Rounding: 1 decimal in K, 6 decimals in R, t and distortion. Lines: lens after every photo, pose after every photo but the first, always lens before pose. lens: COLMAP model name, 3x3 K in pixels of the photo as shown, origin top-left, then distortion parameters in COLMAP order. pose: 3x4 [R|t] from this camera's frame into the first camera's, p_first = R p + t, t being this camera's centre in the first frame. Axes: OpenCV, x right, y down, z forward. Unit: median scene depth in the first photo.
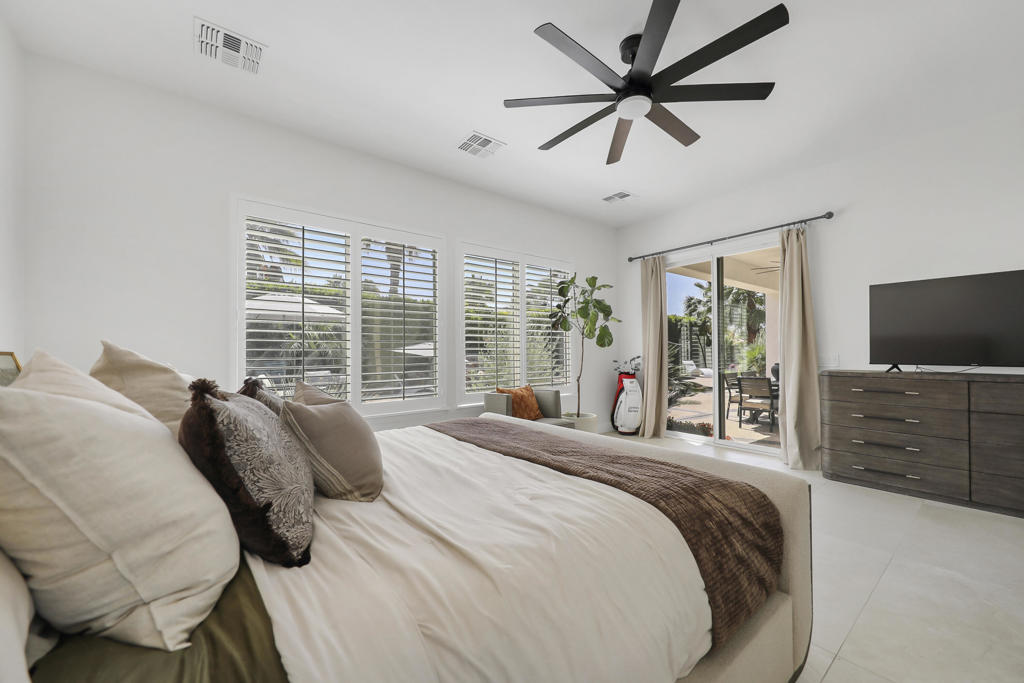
lens RADIAL K [[408.6, 0, 512.0], [0, 408.6, 341.5], [0, 0, 1]] dist [-0.002694, -0.000234]
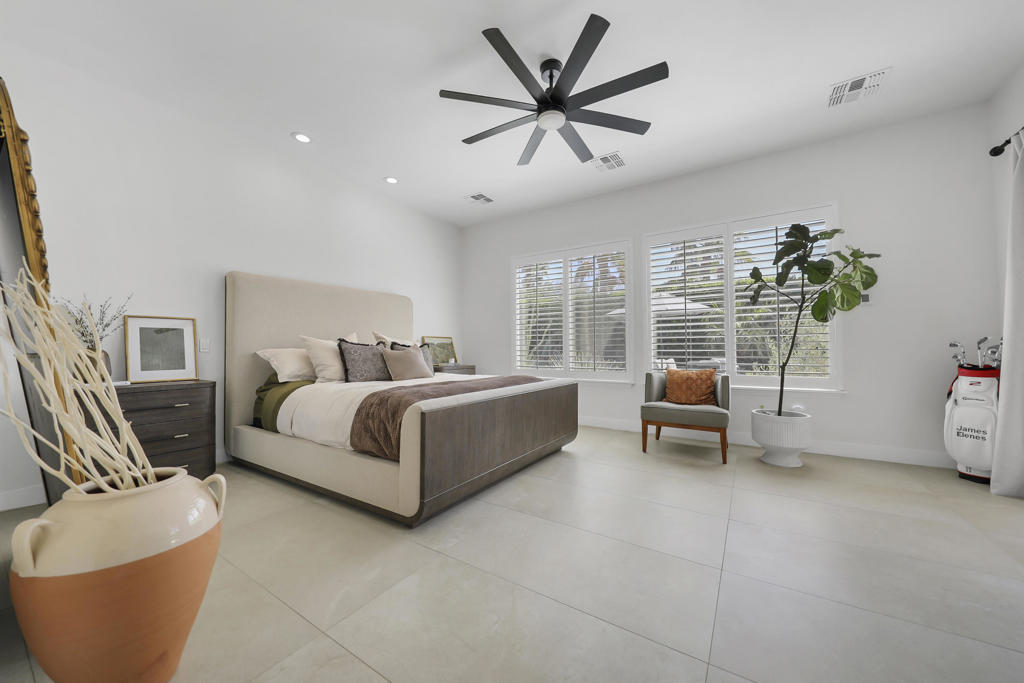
lens RADIAL K [[376.1, 0, 512.0], [0, 376.1, 341.5], [0, 0, 1]] dist [-0.000307, -0.000154]
pose [[0.288406, -0.019399, -0.957312, 0.669594], [0.015293, 0.999761, -0.015652, 0.049807], [0.957386, -0.010126, 0.288634, 0.315613]]
